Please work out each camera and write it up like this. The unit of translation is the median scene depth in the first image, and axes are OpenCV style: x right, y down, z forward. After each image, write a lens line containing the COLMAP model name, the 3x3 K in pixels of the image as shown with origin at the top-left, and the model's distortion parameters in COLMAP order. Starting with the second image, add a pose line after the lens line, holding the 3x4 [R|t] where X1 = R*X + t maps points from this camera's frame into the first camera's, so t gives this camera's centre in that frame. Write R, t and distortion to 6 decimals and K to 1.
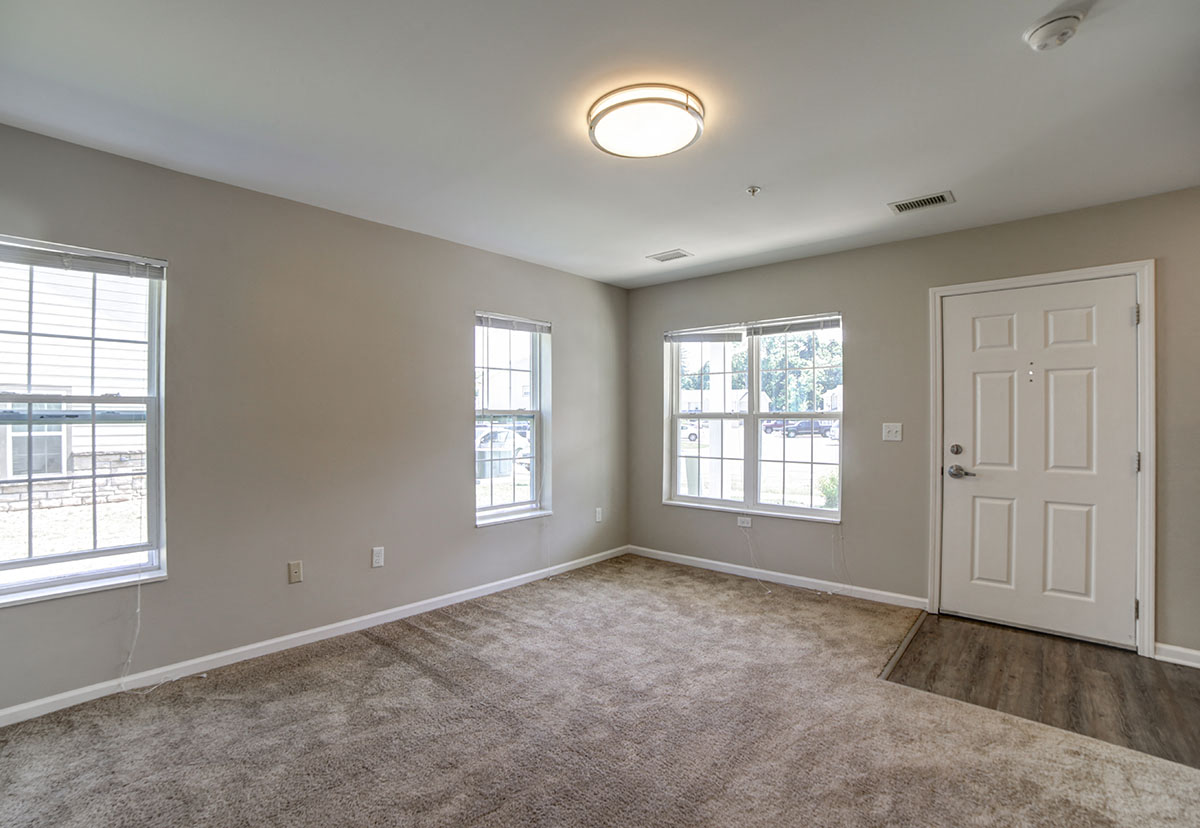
lens RADIAL K [[587.2, 0, 600.0], [0, 587.2, 414.0], [0, 0, 1]] dist [-0.024143, 0.000000]
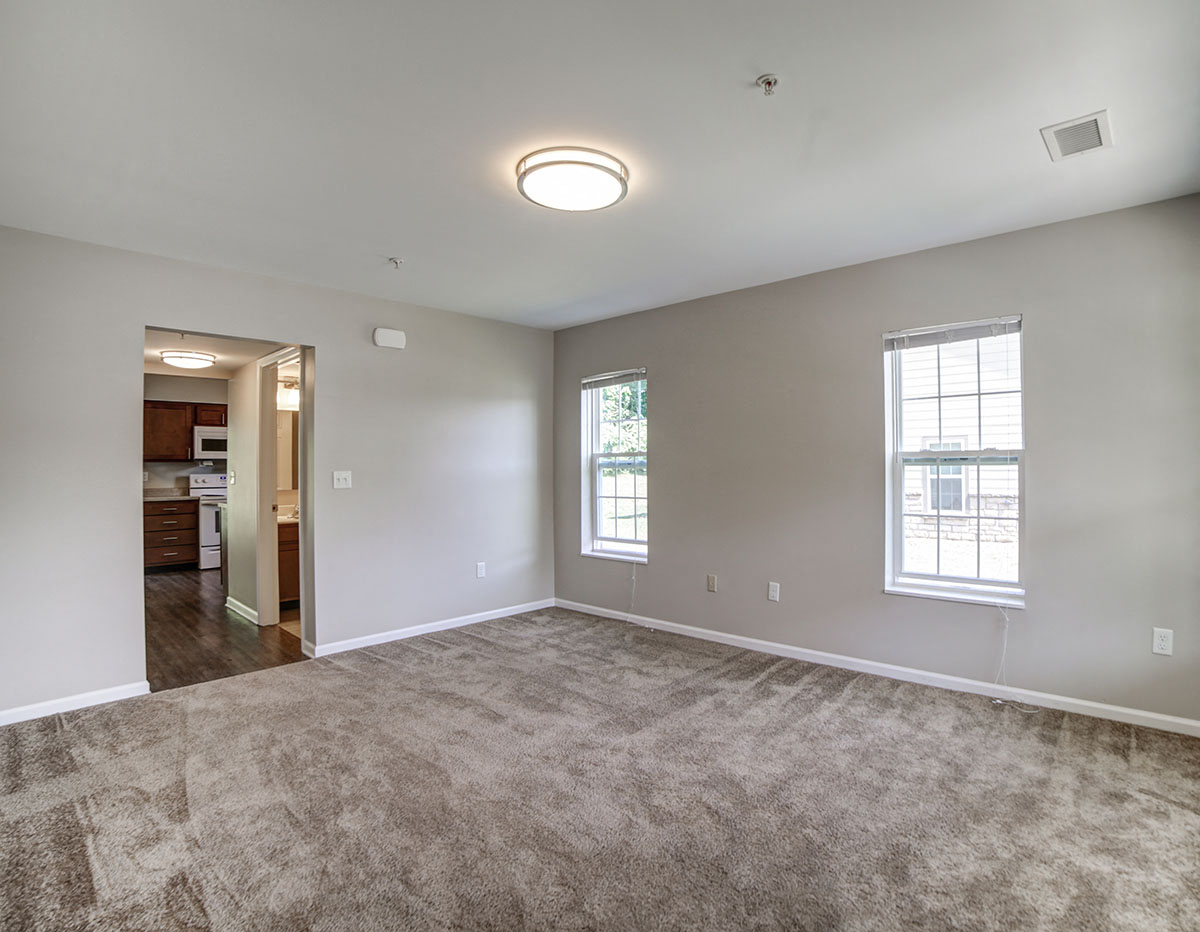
lens RADIAL K [[623.6, 0, 600.0], [0, 623.6, 466.0], [0, 0, 1]] dist [0.002287, 0.001206]
pose [[-0.009619, -0.000747, -0.999953, 0.636085], [0.014608, 0.999893, -0.000888, 0.006183], [0.999847, -0.014616, -0.009608, 0.563467]]
